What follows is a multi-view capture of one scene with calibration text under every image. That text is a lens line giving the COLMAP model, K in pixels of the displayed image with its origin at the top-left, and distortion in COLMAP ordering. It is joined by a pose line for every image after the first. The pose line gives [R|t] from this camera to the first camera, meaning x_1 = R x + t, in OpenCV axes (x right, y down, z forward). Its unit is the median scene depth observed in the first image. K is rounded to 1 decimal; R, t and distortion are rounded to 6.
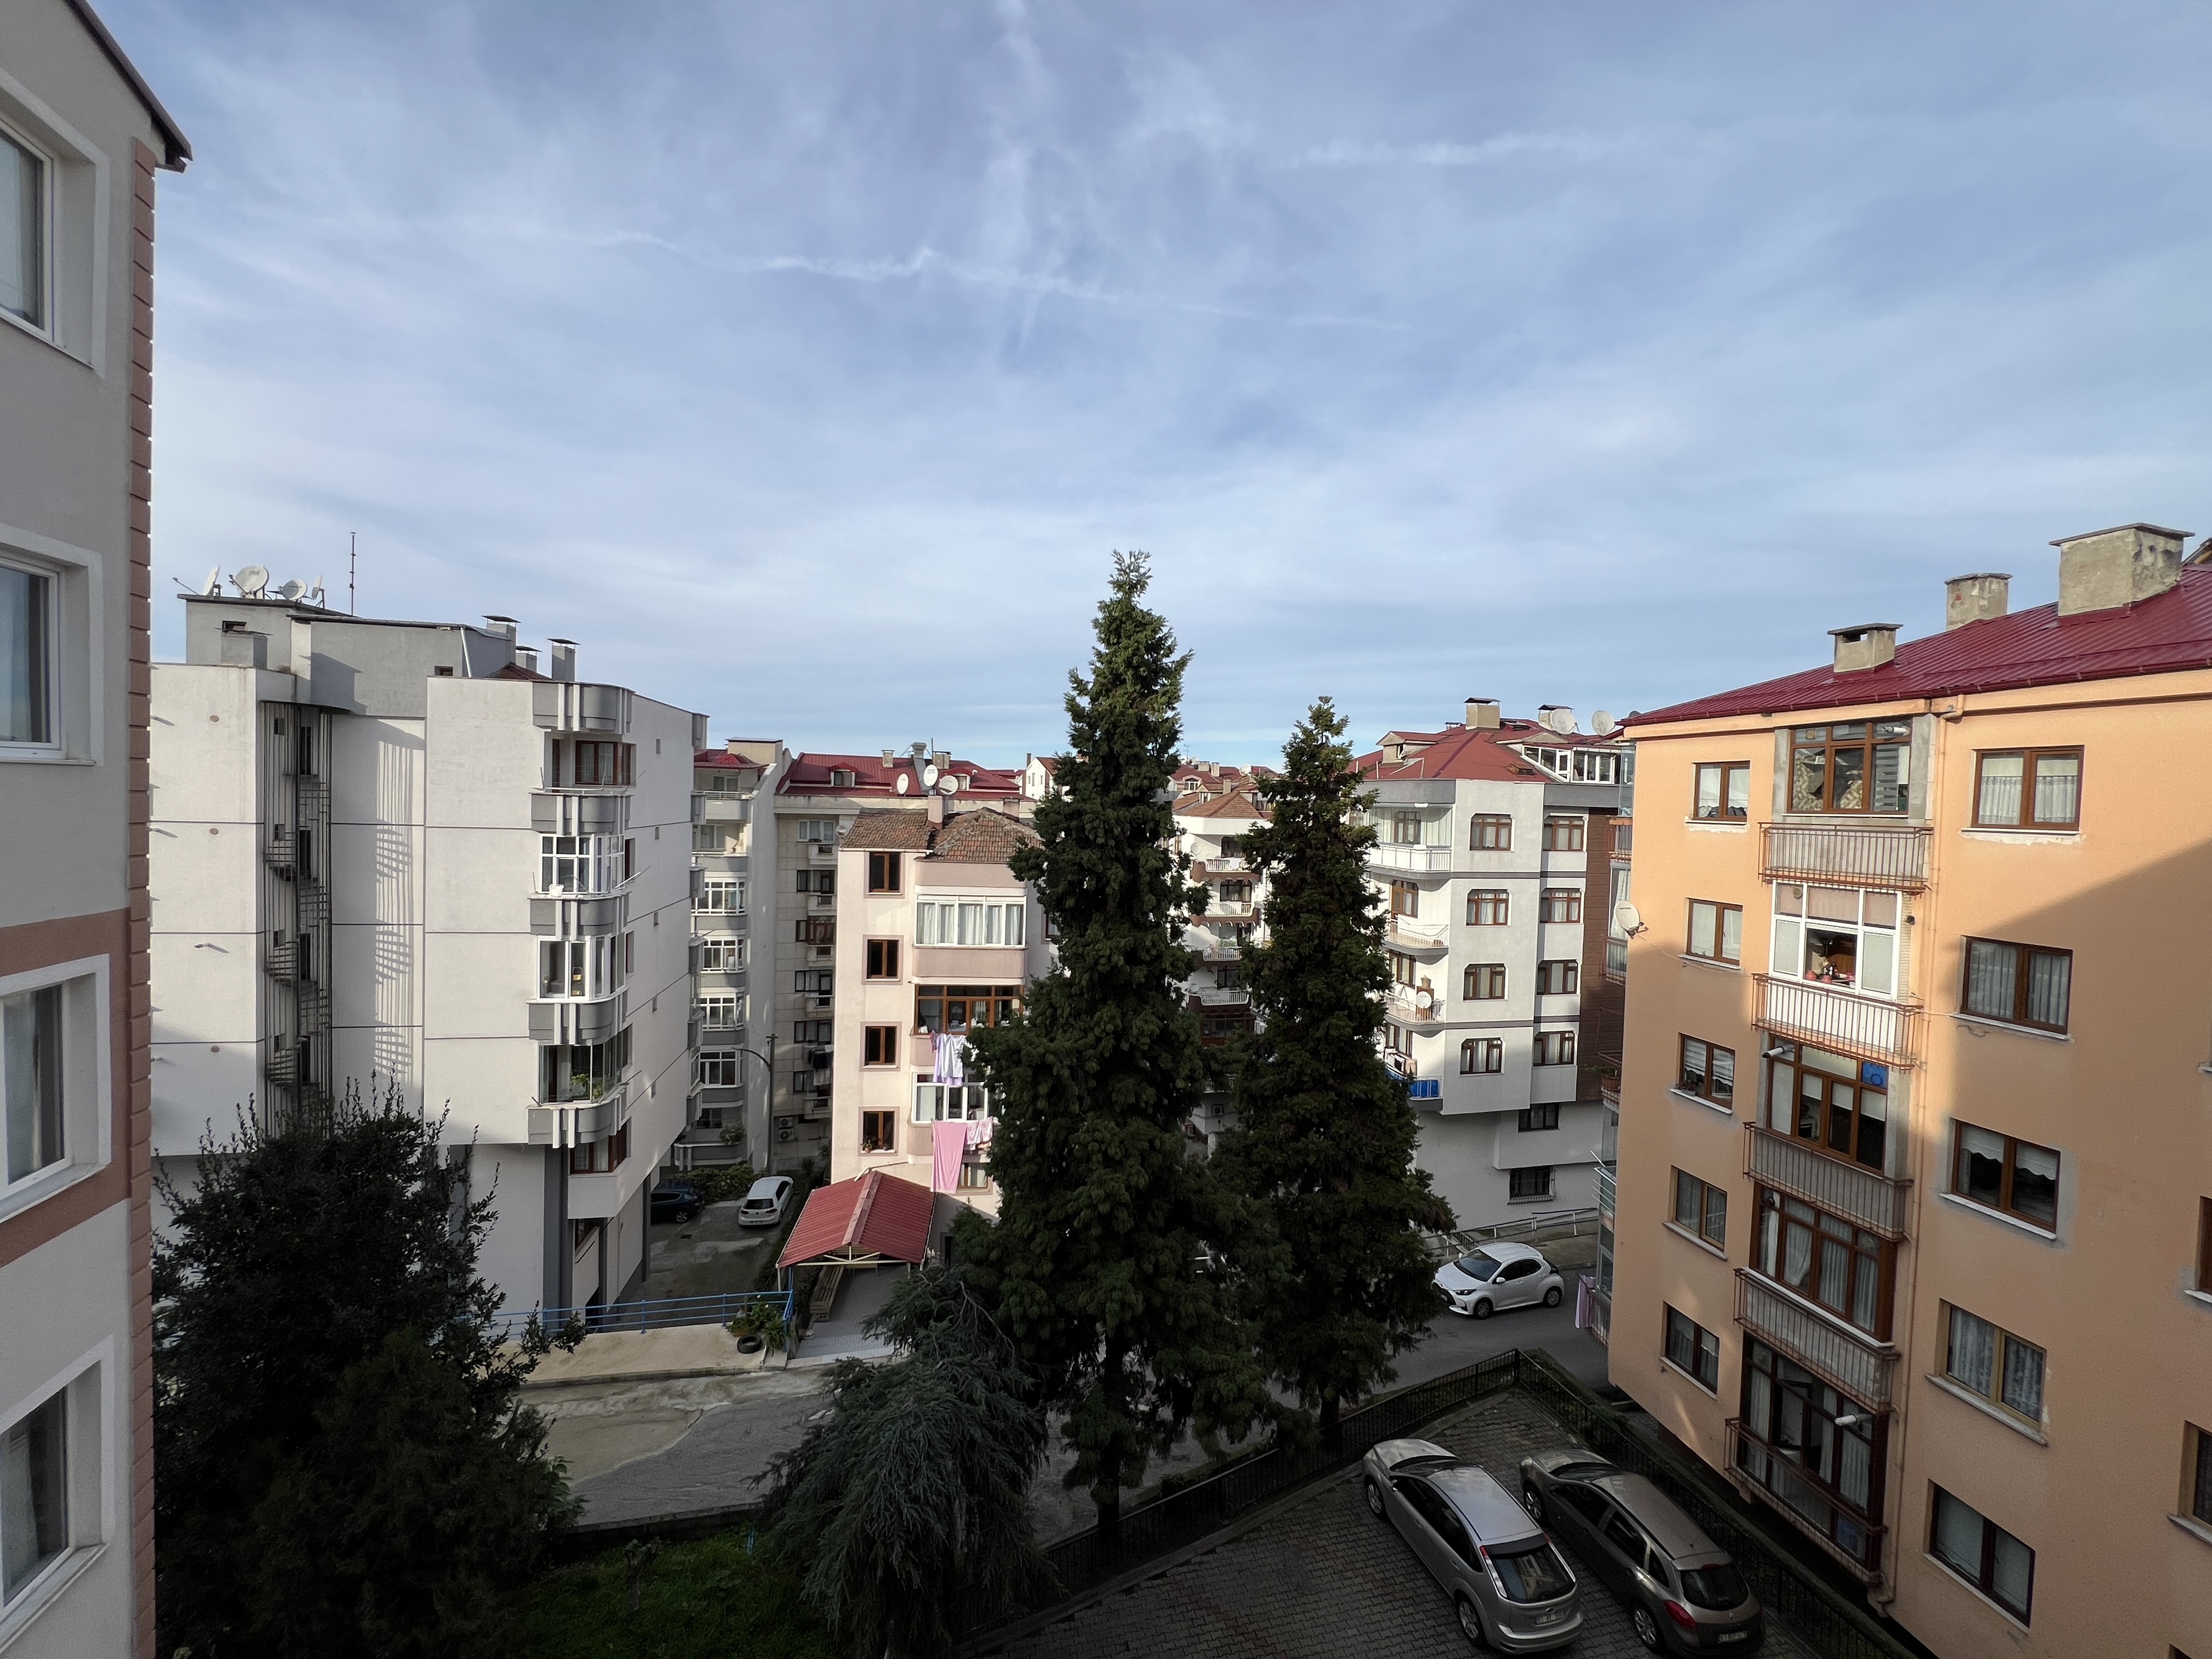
lens RADIAL K [[886.8, 0, 1102.6], [0, 886.8, 826.8], [0, 0, 1]] dist [-0.001358, -0.000056]
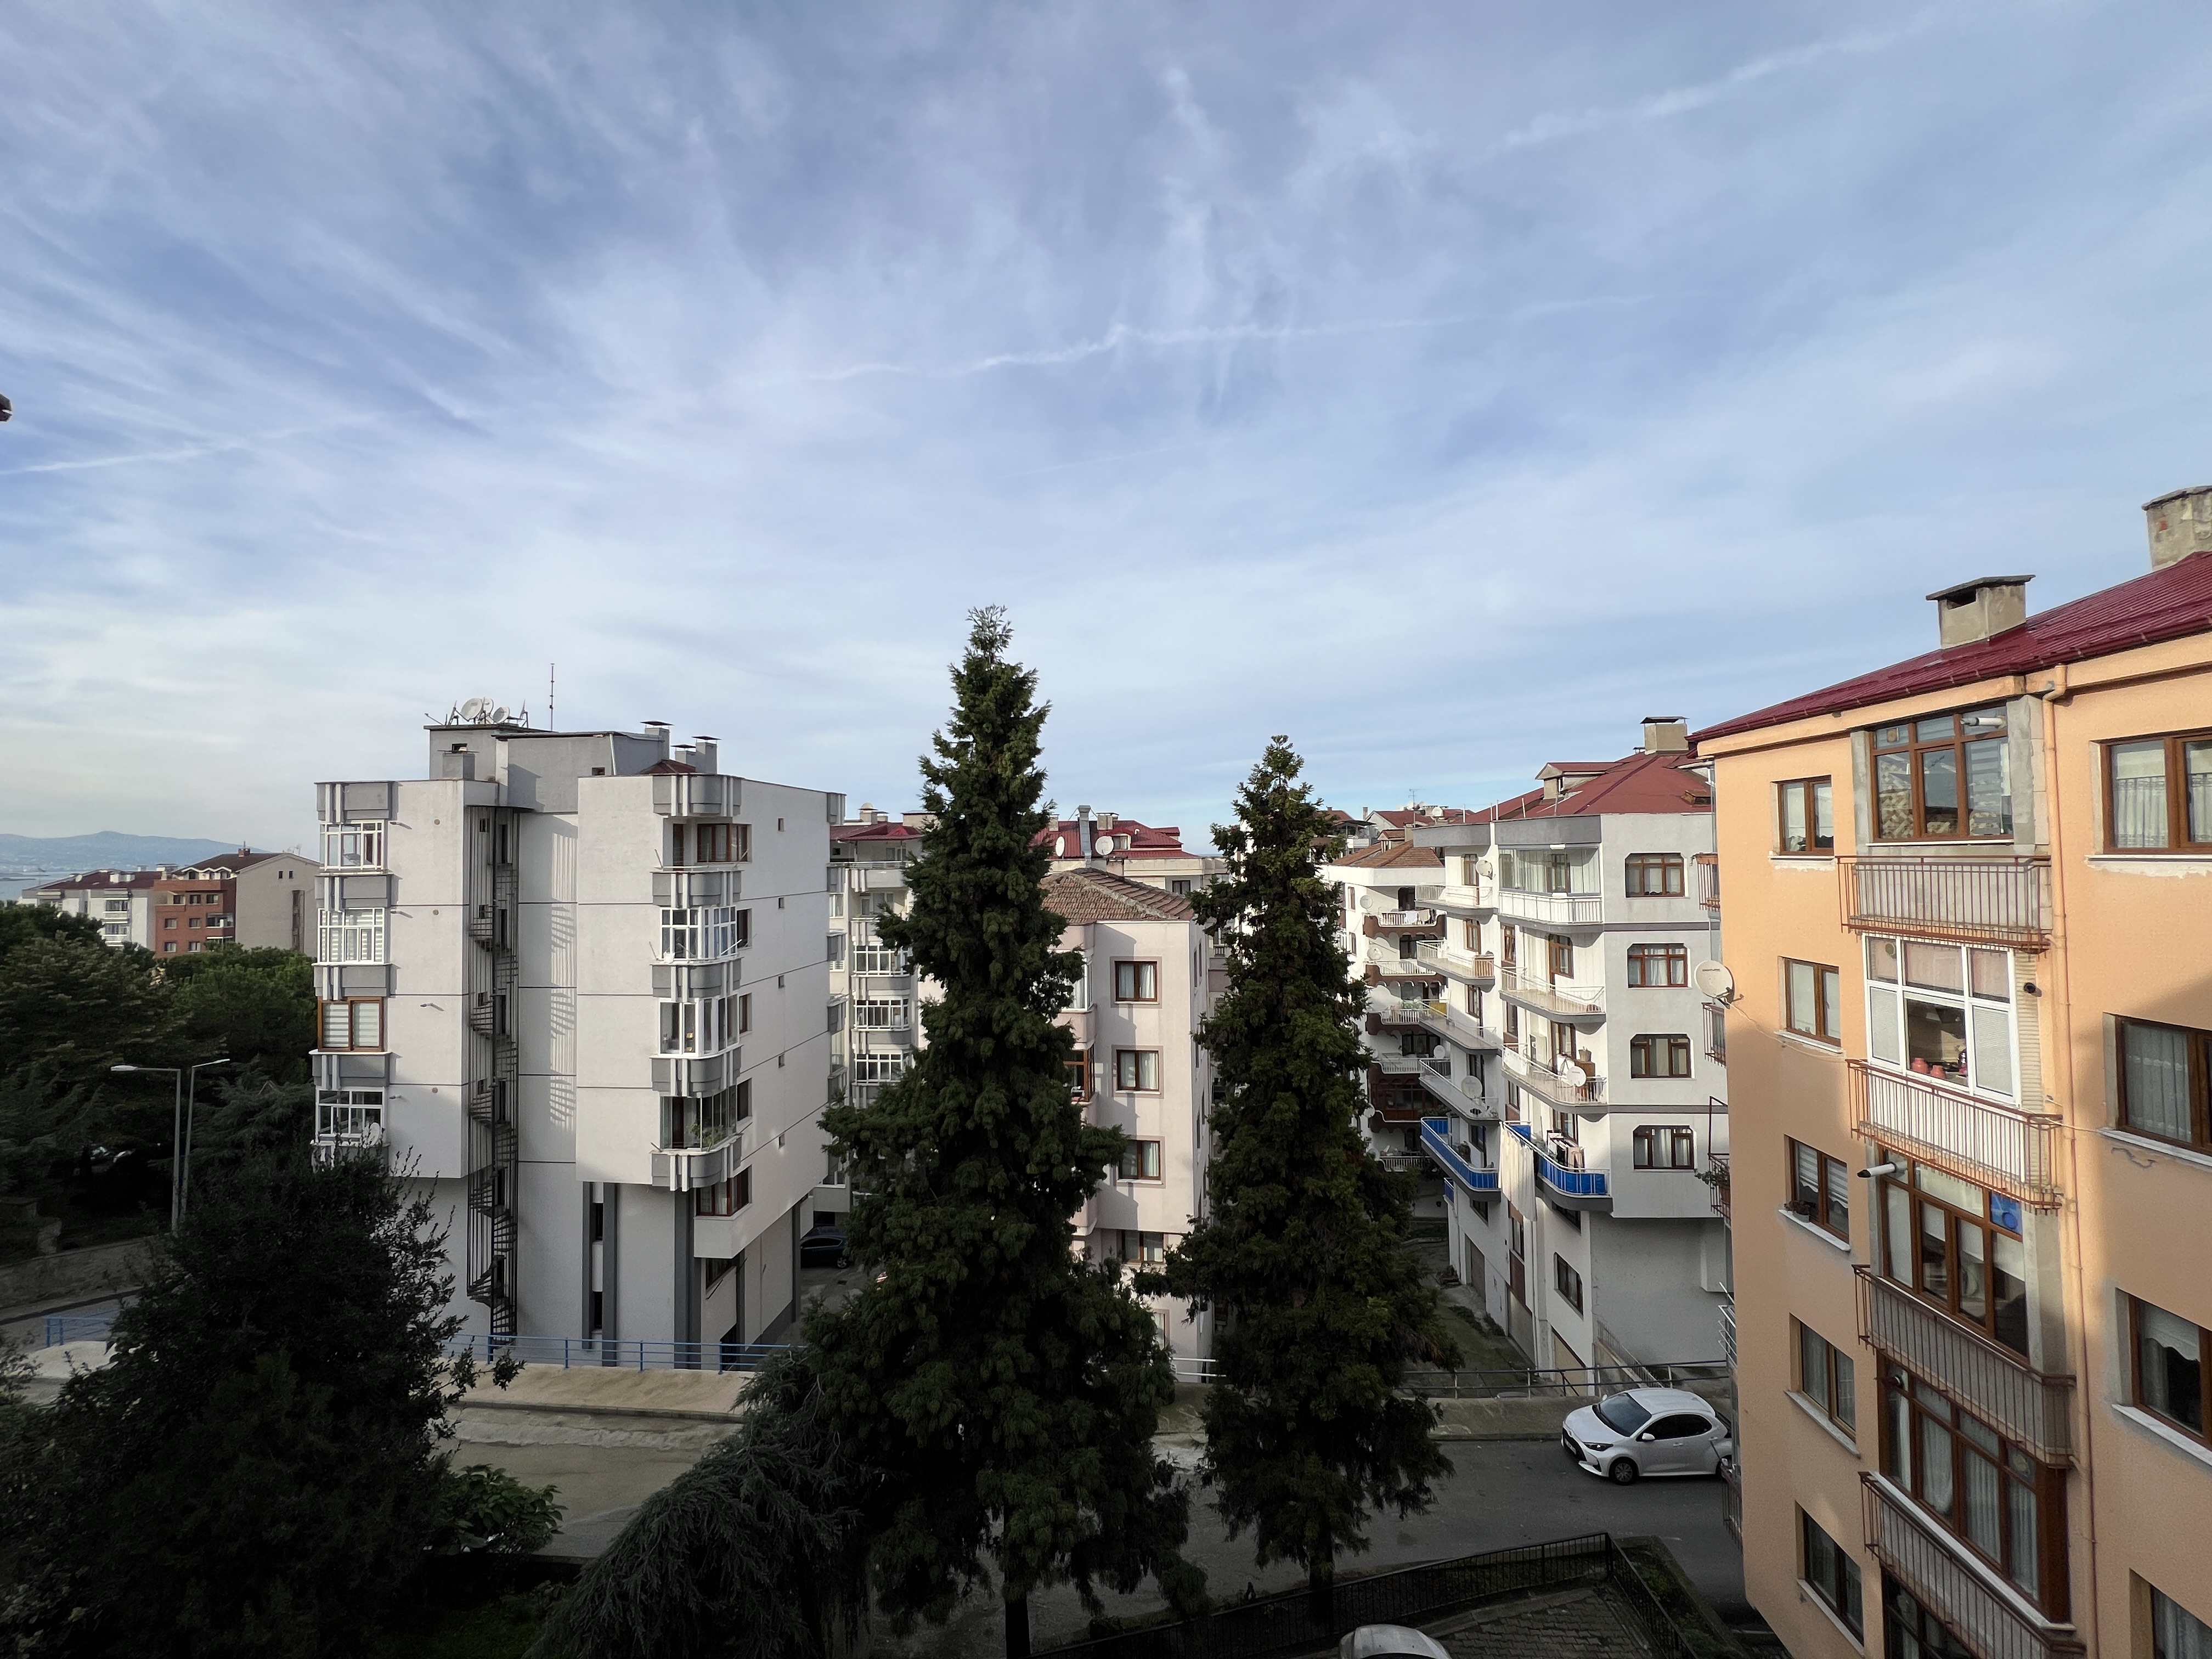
lens RADIAL K [[884.1, 0, 1101.7], [0, 884.1, 826.2], [0, 0, 1]] dist [-0.001355, 0.000170]
pose [[0.957834, -0.051009, -0.282758, 0.266660], [0.032809, 0.997095, -0.068732, 0.000644], [0.285443, 0.056557, 0.956726, 0.076196]]
